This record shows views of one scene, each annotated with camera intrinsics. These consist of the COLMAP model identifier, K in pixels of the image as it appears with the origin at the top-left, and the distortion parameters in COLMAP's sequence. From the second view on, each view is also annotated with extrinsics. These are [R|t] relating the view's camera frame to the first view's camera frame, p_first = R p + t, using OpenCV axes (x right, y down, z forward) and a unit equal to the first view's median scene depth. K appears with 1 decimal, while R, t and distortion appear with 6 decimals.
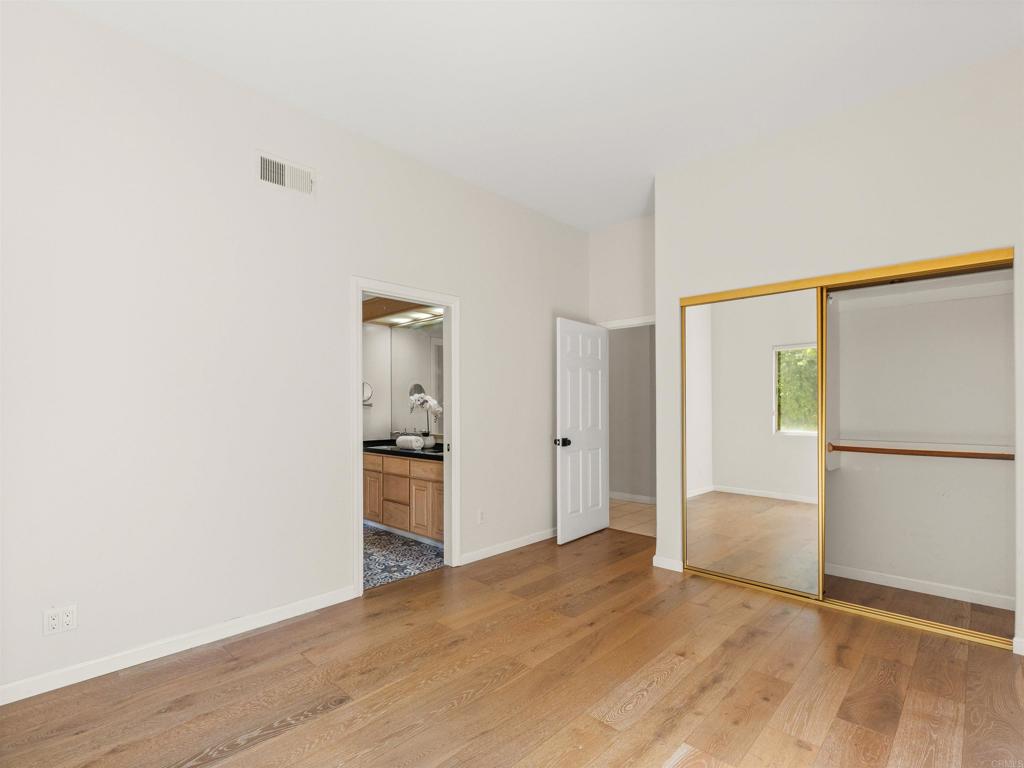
lens RADIAL K [[496.8, 0, 517.8], [0, 496.8, 401.7], [0, 0, 1]] dist [-0.001212, -0.000072]
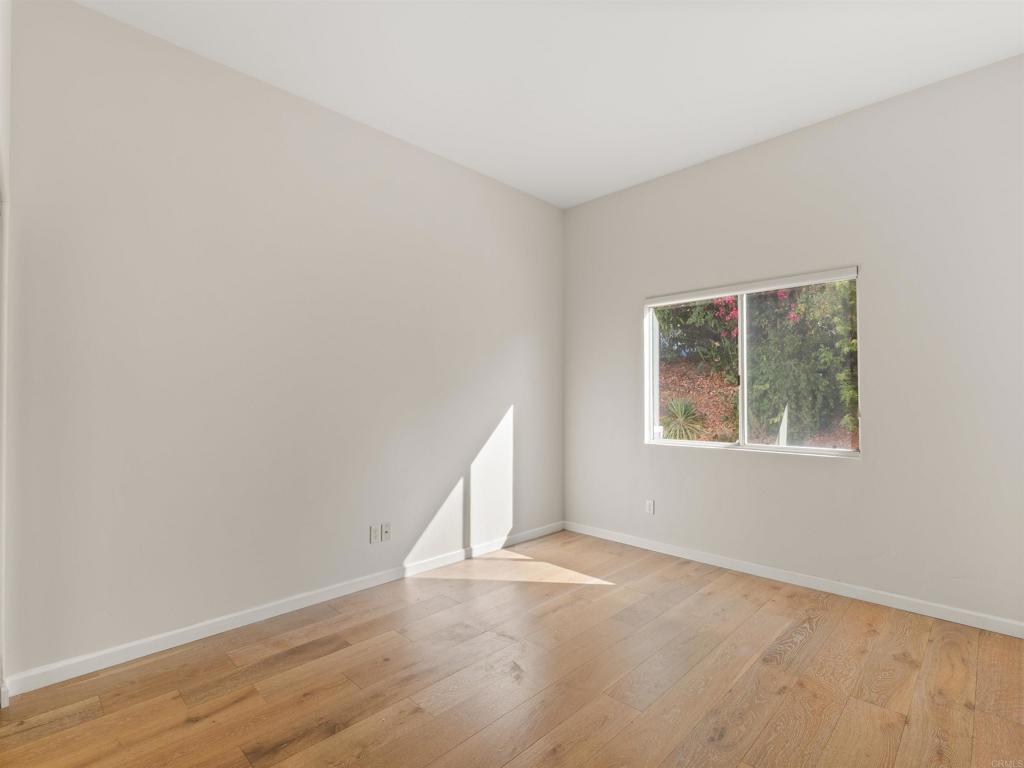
lens RADIAL K [[496.8, 0, 517.8], [0, 496.8, 401.7], [0, 0, 1]] dist [-0.001212, -0.000072]
pose [[-0.999877, 0.005033, 0.014856, 0.167081], [0.005053, 0.999986, 0.001298, 0.014745], [-0.014849, 0.001372, -0.999889, 1.944588]]
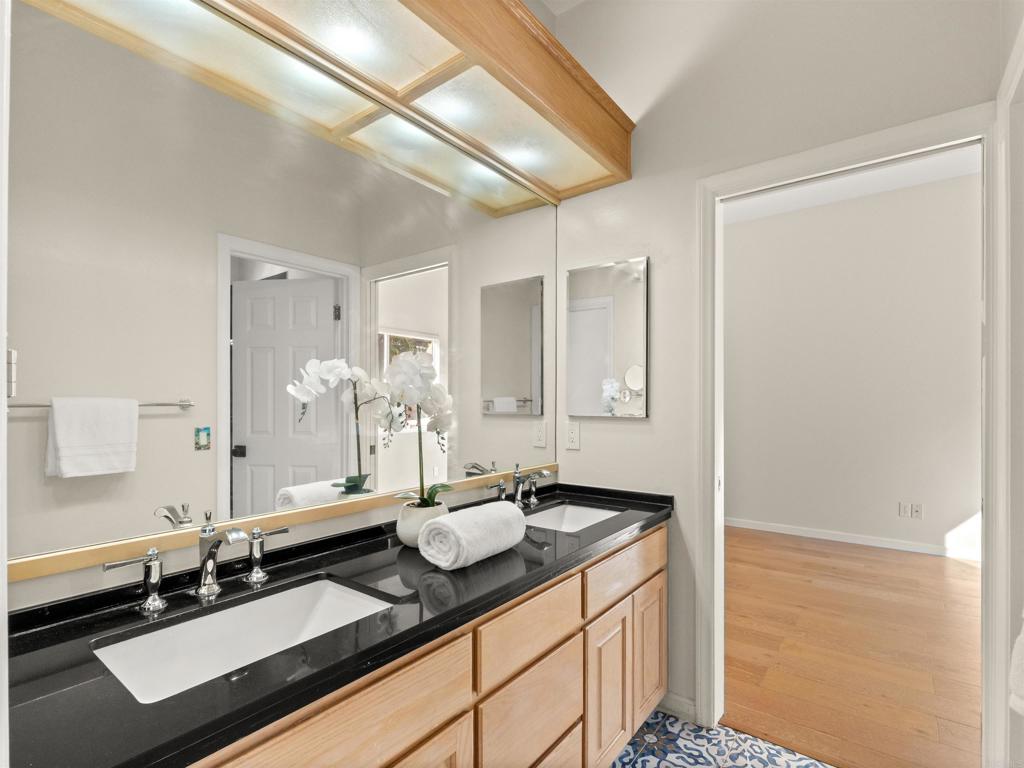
lens RADIAL K [[496.8, 0, 517.8], [0, 496.8, 401.7], [0, 0, 1]] dist [-0.001212, -0.000072]
pose [[-0.114535, 0.006617, 0.993397, -1.049719], [-0.007046, 0.999947, -0.007473, 0.021606], [-0.993394, -0.007855, -0.114482, 2.145847]]
